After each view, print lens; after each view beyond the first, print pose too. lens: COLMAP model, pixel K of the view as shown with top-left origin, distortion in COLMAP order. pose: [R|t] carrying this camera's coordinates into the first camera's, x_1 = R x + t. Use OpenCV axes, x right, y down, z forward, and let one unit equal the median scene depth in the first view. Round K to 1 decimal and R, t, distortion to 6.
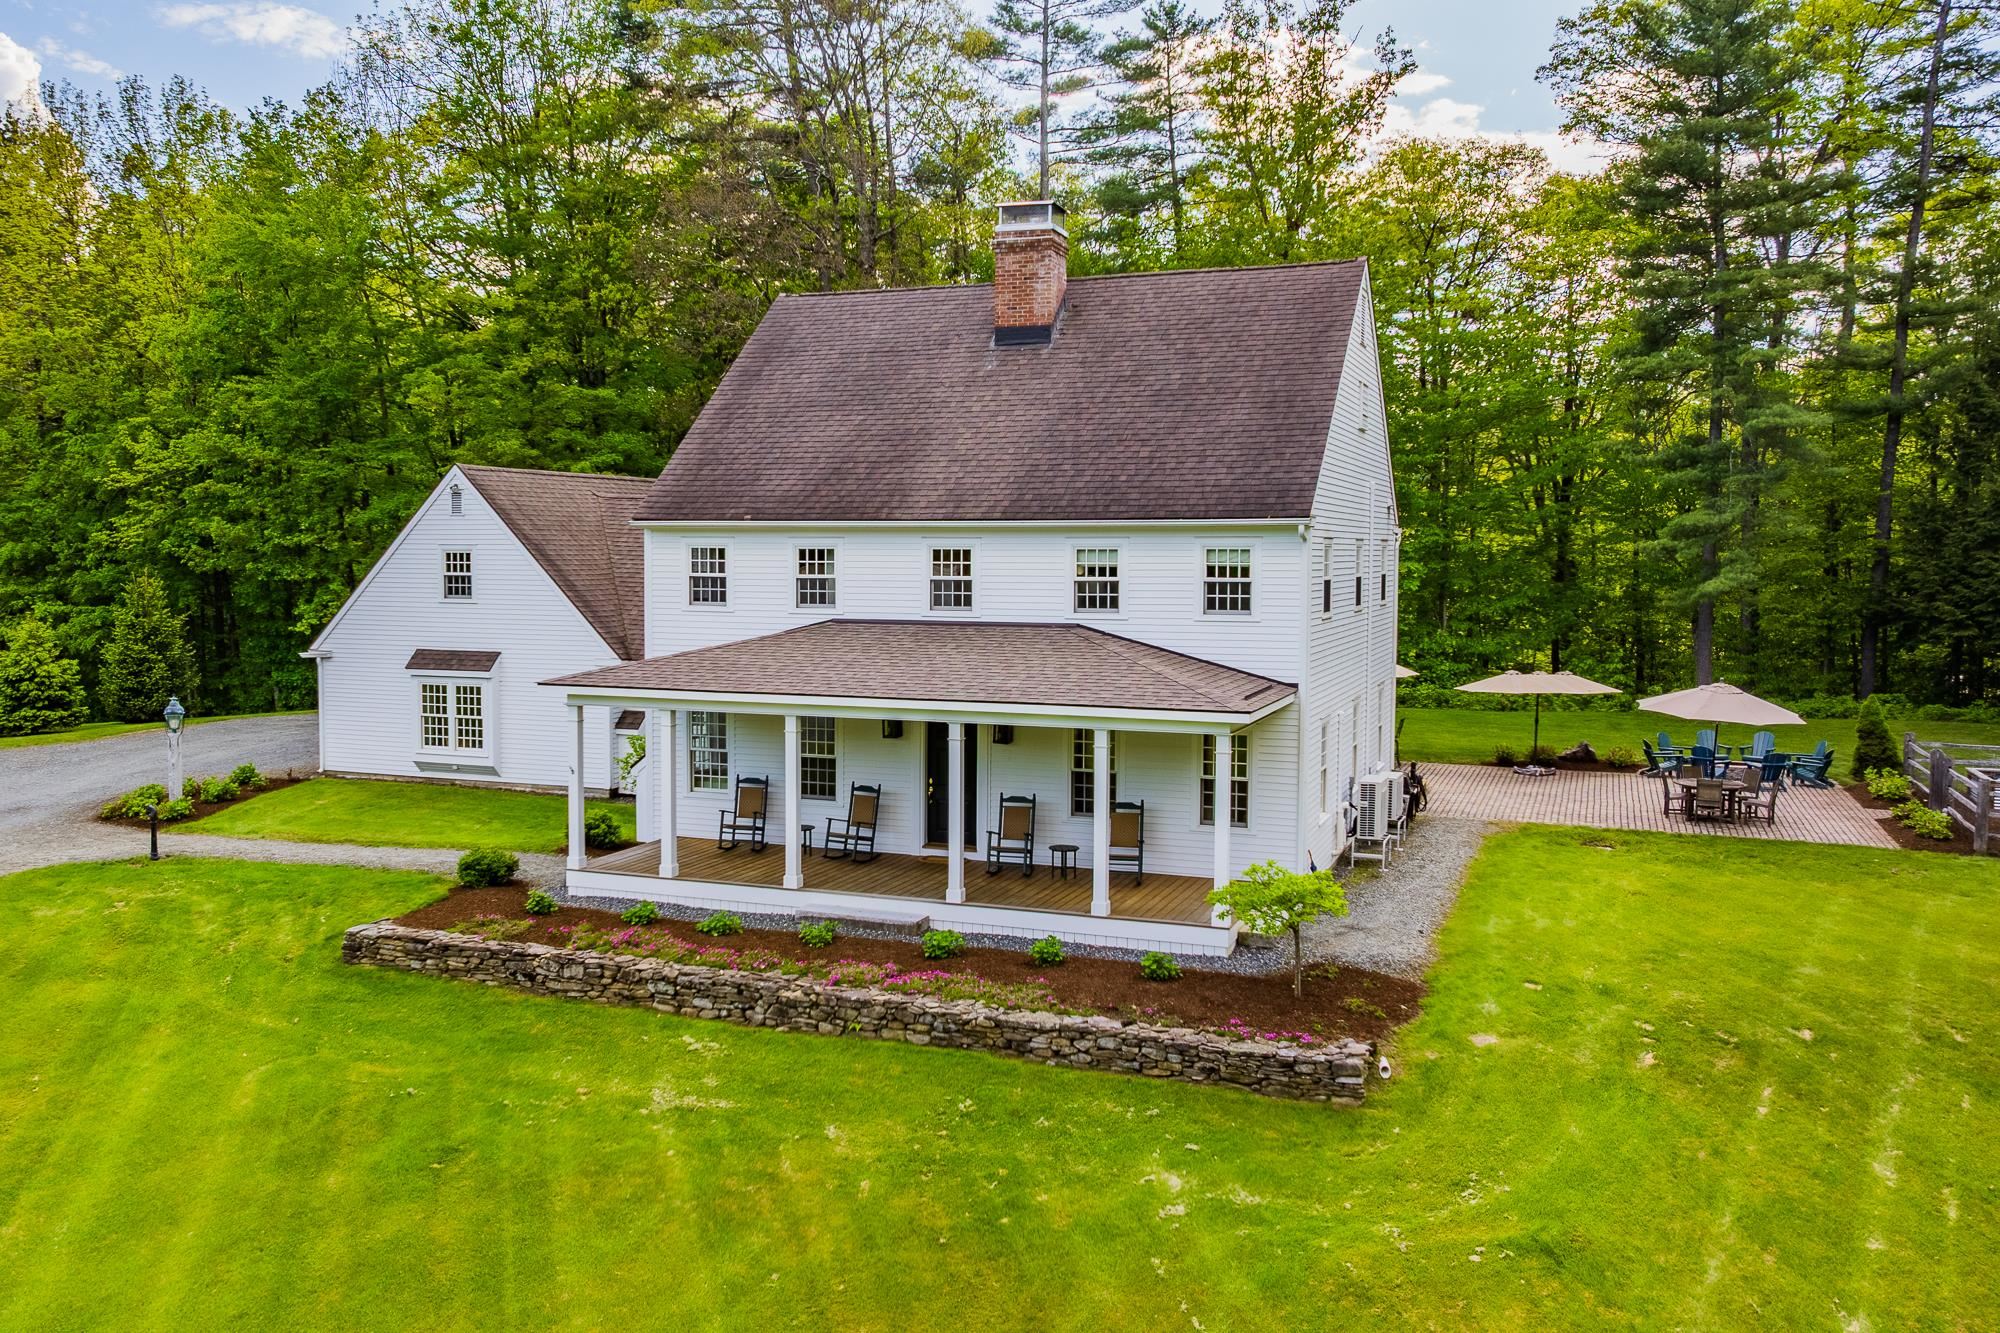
lens RADIAL K [[1582.3, 0, 1008.2], [0, 1582.3, 659.7], [0, 0, 1]] dist [-0.003613, -0.007196]
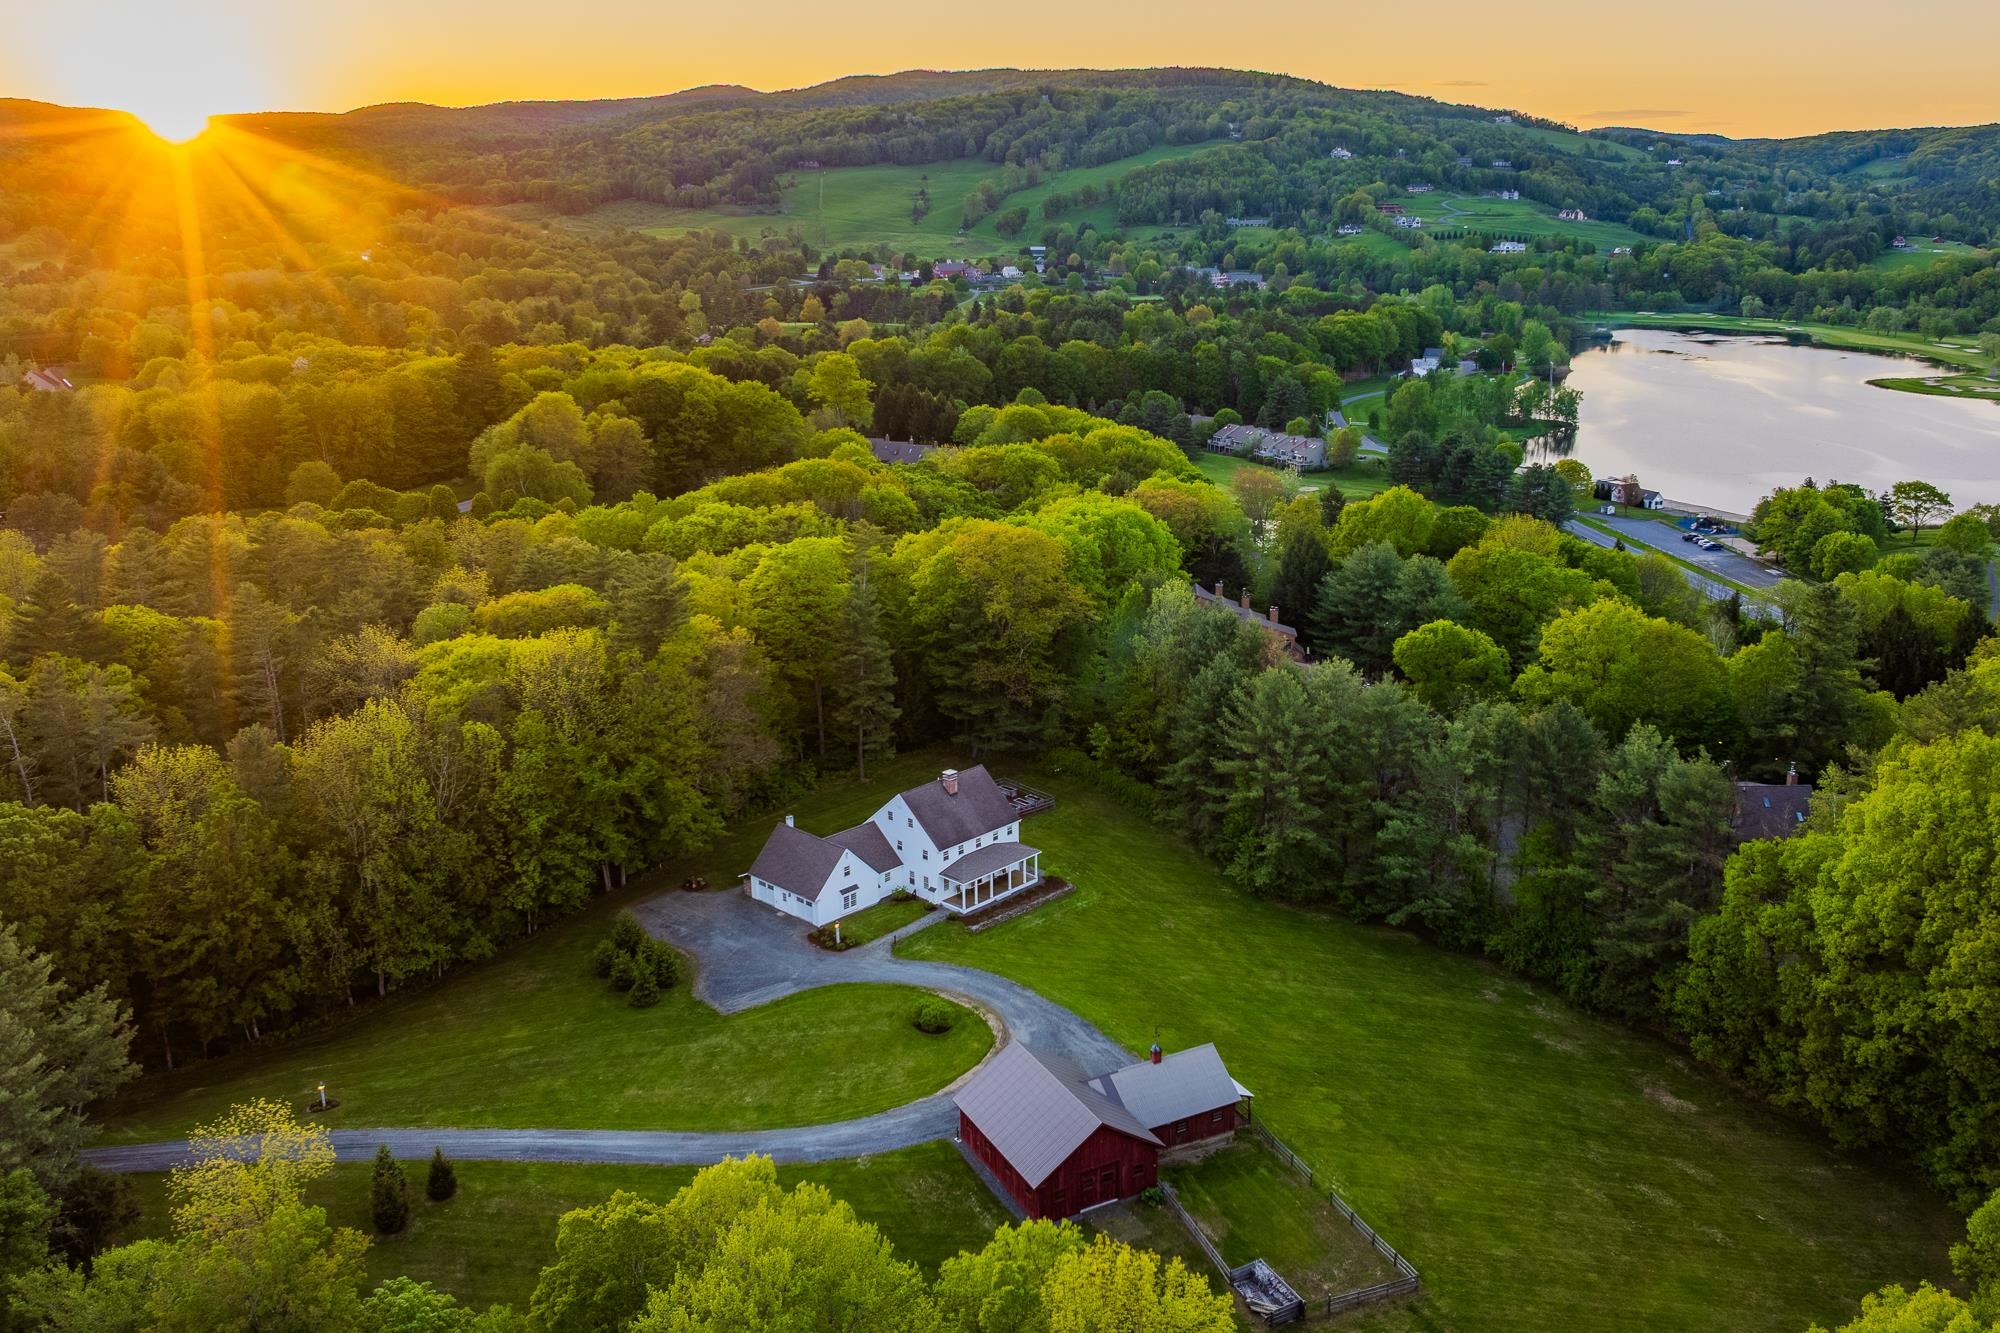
lens RADIAL K [[1424.2, 0, 1084.1], [0, 1424.2, 667.3], [0, 0, 1]] dist [0.001200, -0.000882]
pose [[0.372728, -0.237665, 0.896989, -4.874464], [0.061548, 0.970848, 0.231659, -2.052251], [-0.925897, -0.031138, 0.376490, -1.517378]]
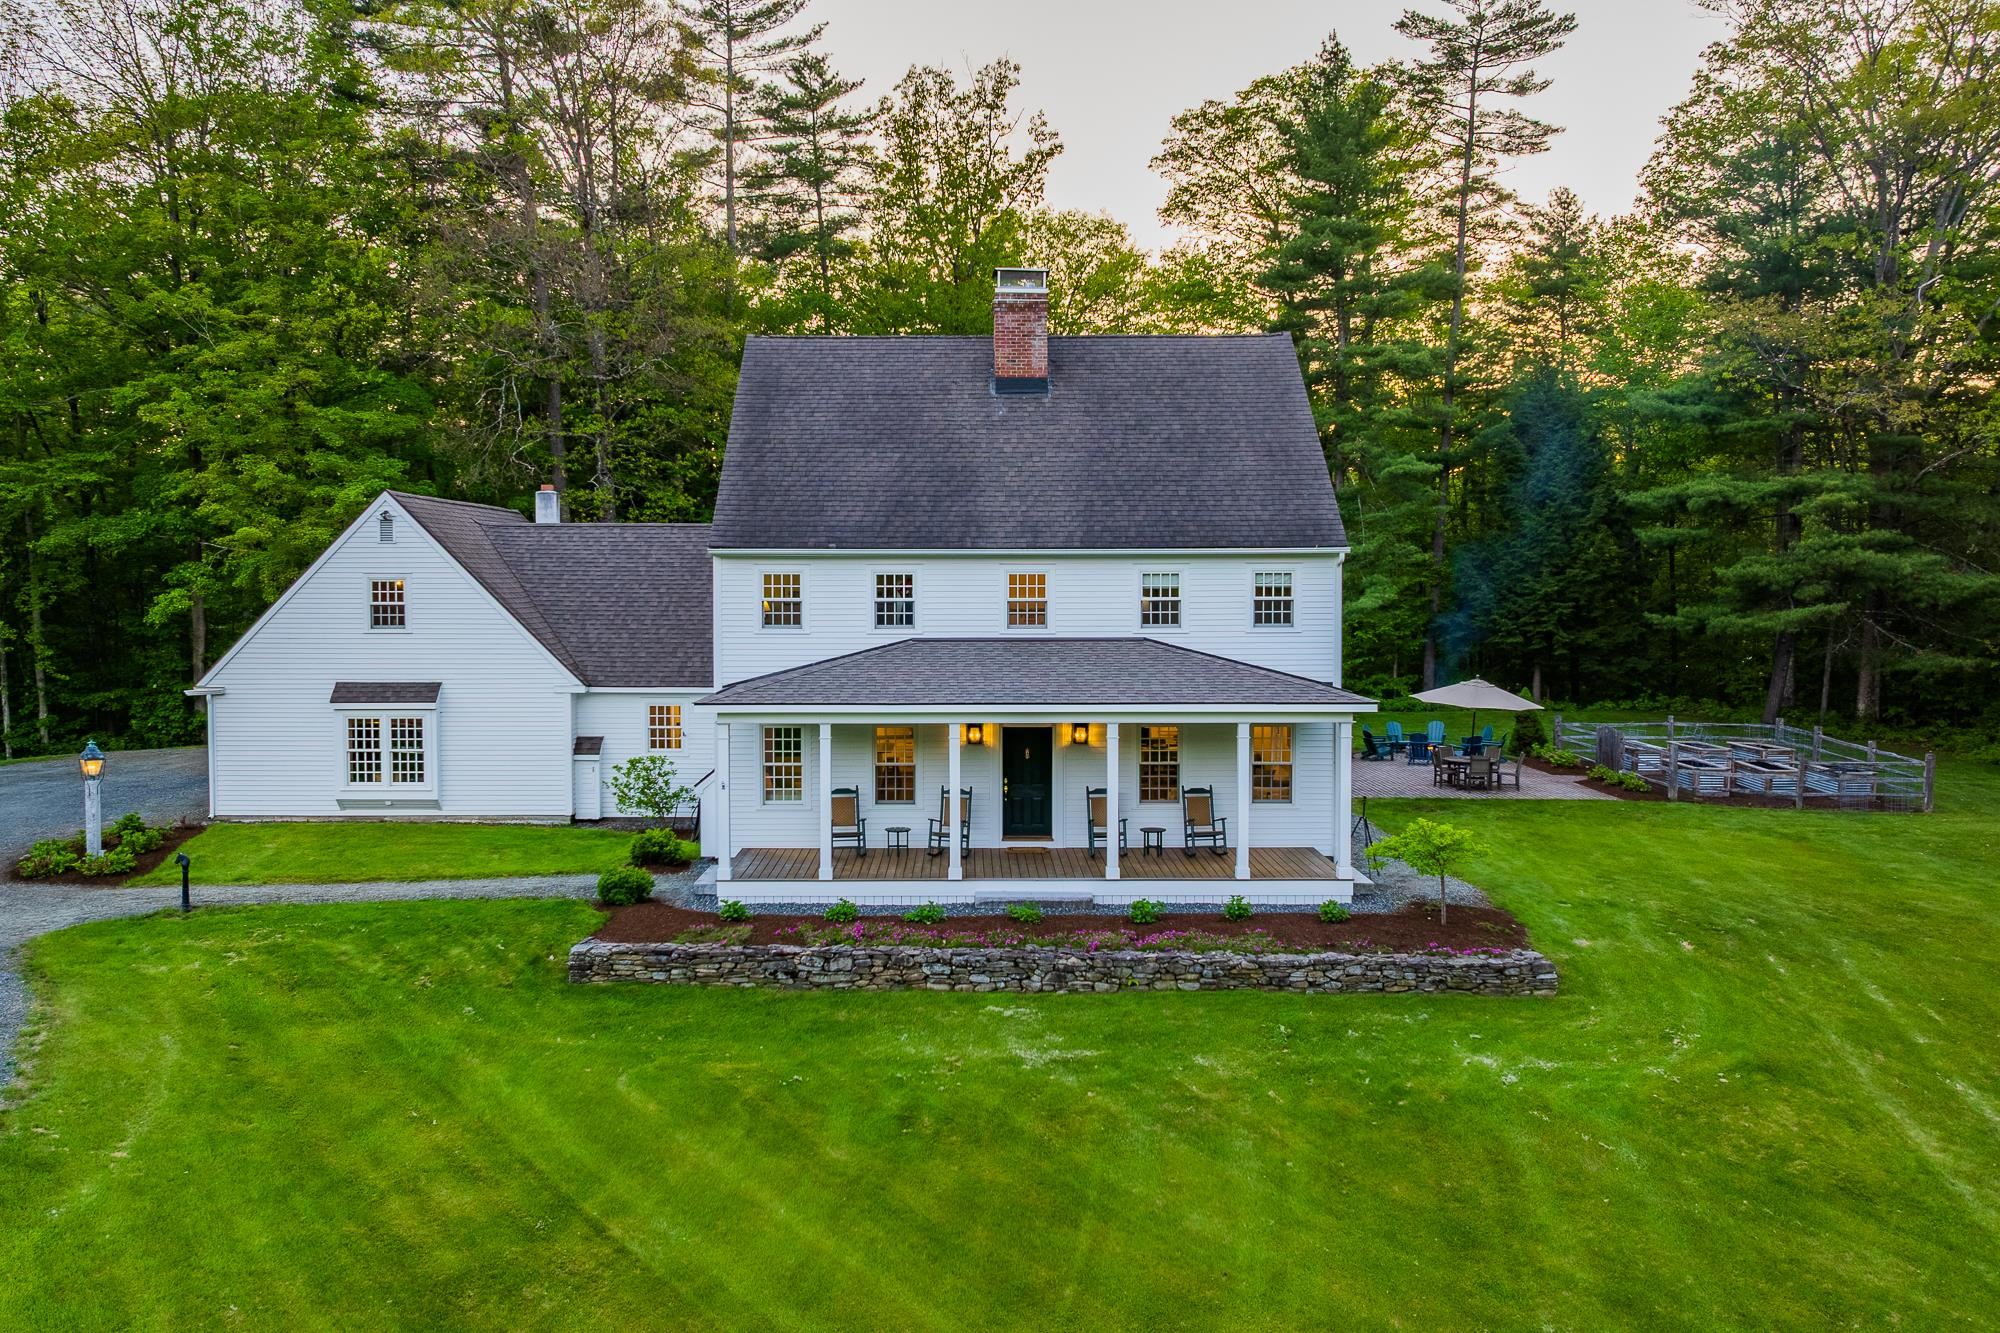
lens RADIAL K [[1548.7, 0, 1009.6], [0, 1548.7, 665.0], [0, 0, 1]] dist [-0.003887, -0.008281]
pose [[0.933250, -0.025290, 0.358335, -0.456593], [0.030220, 0.999510, -0.008164, 0.003710], [-0.357953, 0.018448, 0.933557, -0.029241]]
